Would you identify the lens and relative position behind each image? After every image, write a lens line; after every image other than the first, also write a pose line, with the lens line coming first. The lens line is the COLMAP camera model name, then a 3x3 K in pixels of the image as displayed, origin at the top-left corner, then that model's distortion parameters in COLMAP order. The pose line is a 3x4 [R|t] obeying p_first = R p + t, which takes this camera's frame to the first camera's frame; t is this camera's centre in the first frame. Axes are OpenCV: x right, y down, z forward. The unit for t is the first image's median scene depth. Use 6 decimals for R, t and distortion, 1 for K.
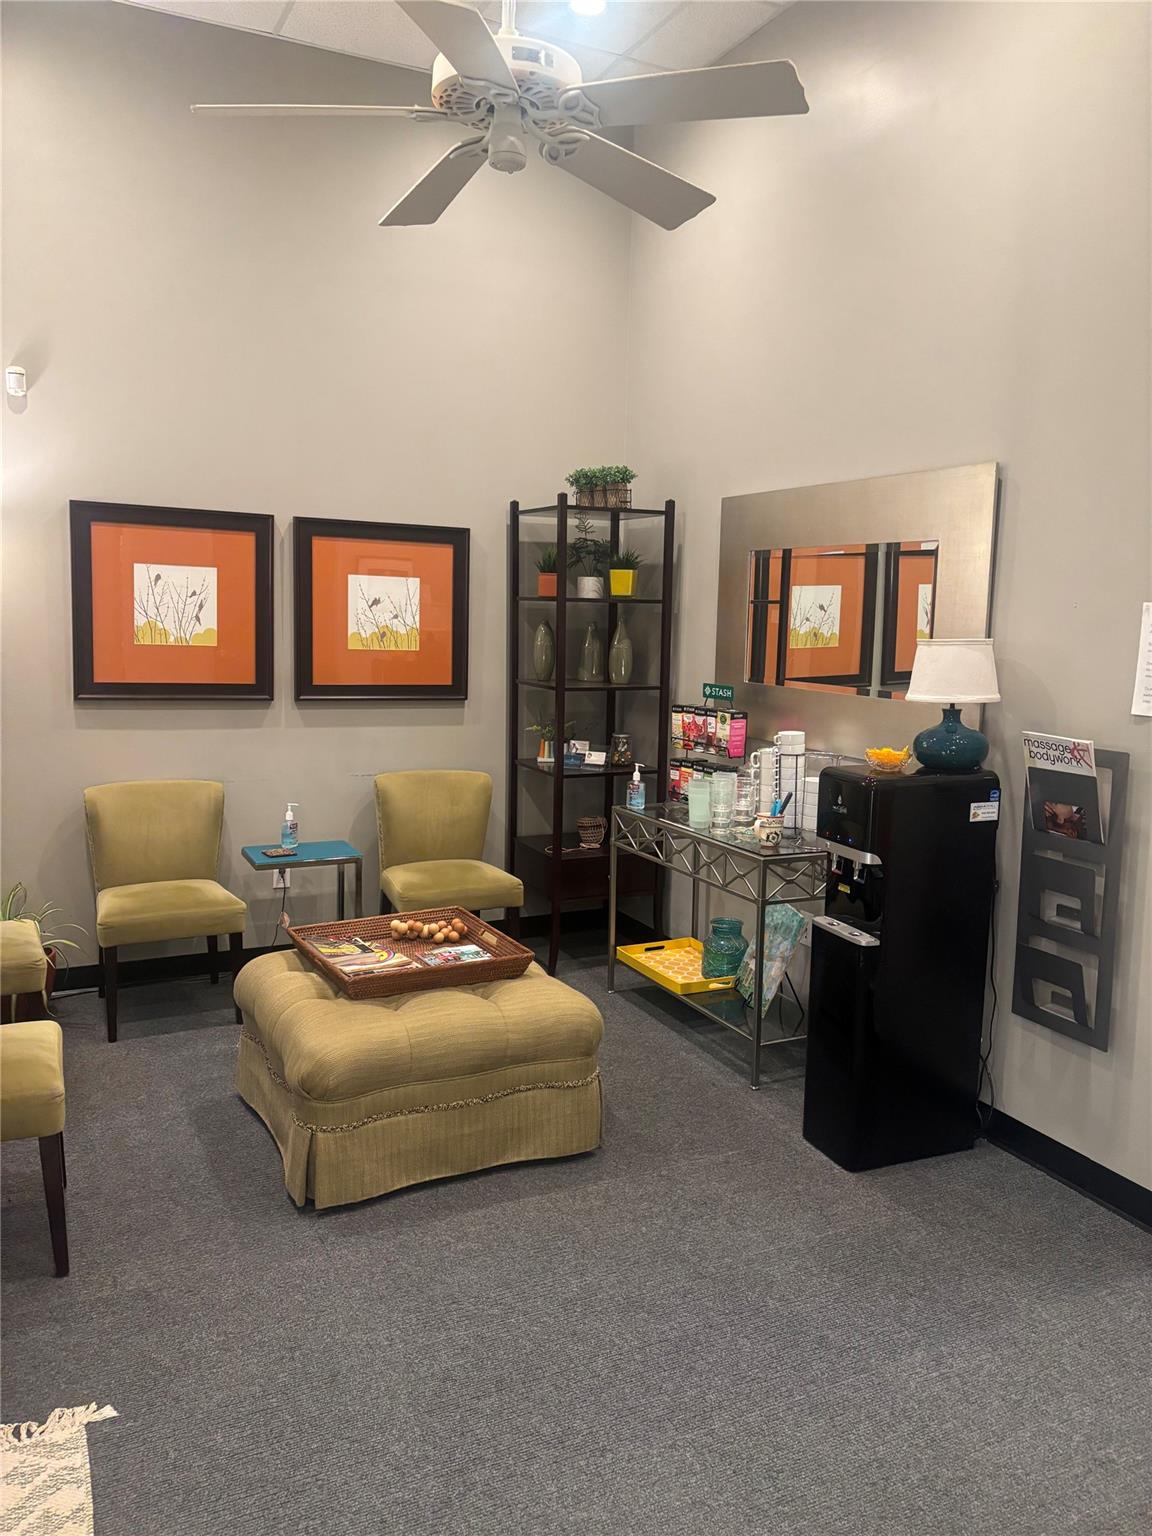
lens RADIAL K [[1164.1, 0, 580.6], [0, 1164.1, 727.7], [0, 0, 1]] dist [0.055270, -0.061985]
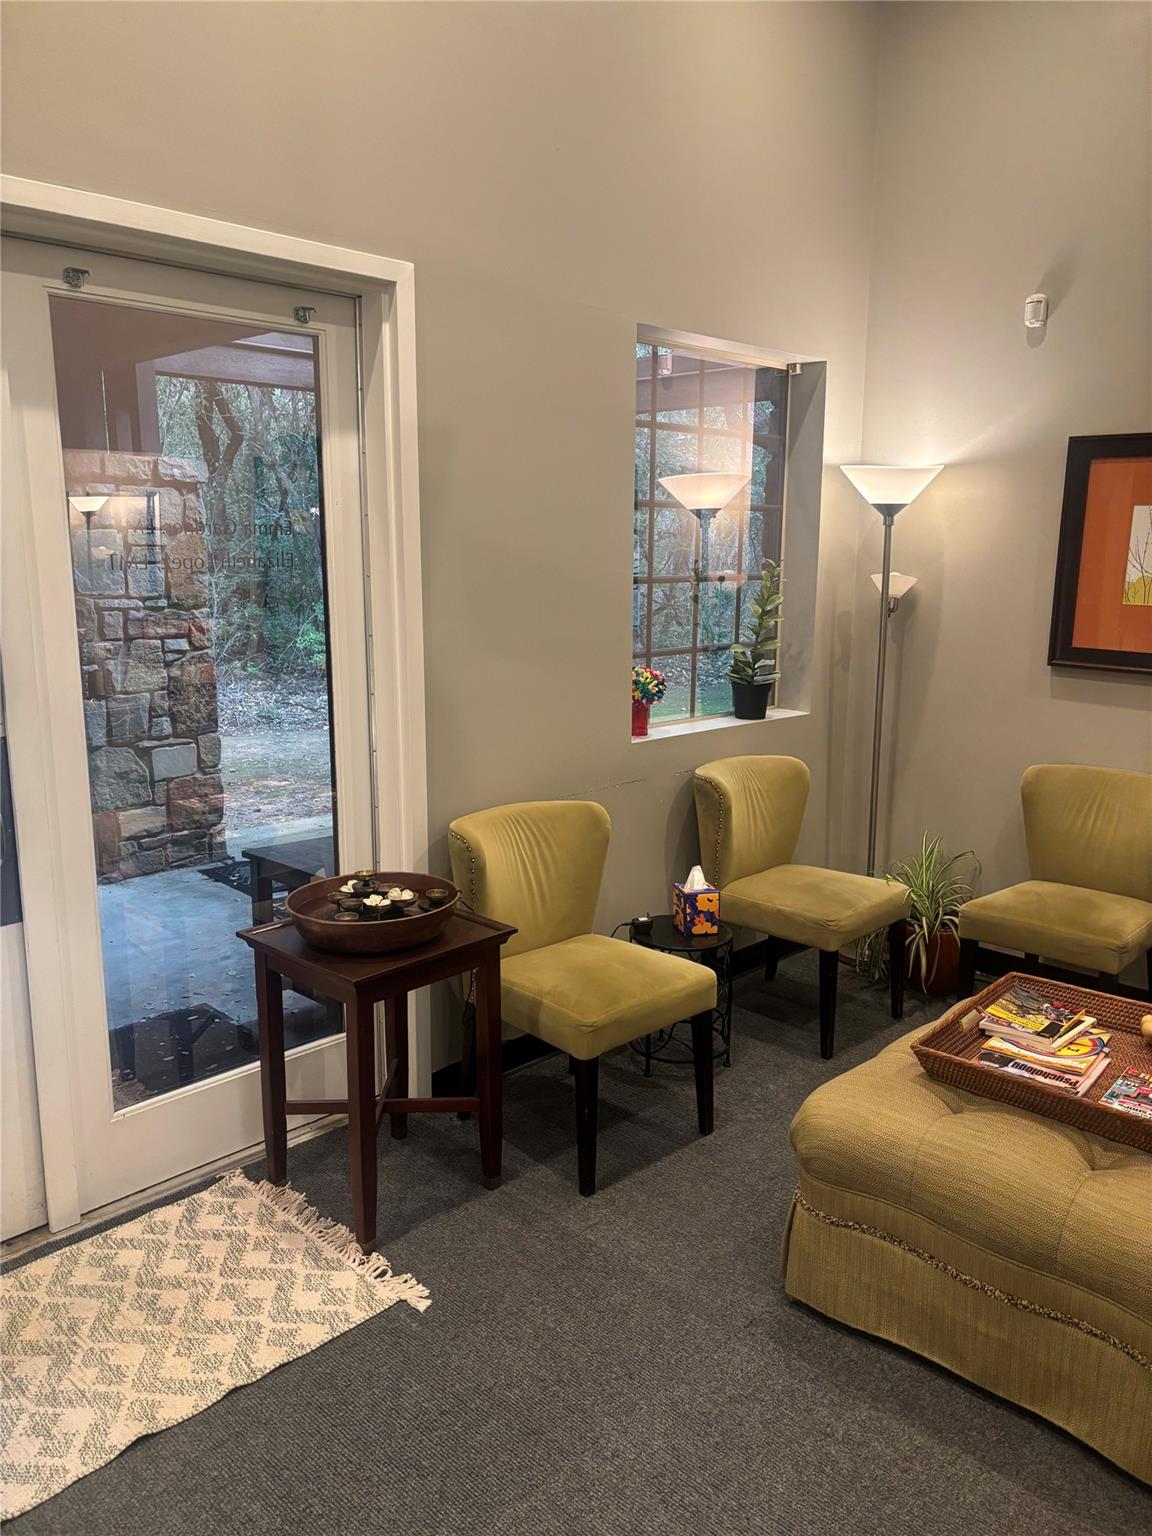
lens RADIAL K [[1164.1, 0, 580.6], [0, 1164.1, 727.7], [0, 0, 1]] dist [0.055270, -0.061985]
pose [[0.330595, 0.127644, -0.935101, 0.340895], [-0.097153, 0.990151, 0.100811, -0.037054], [0.938759, 0.057520, 0.339740, 0.431779]]
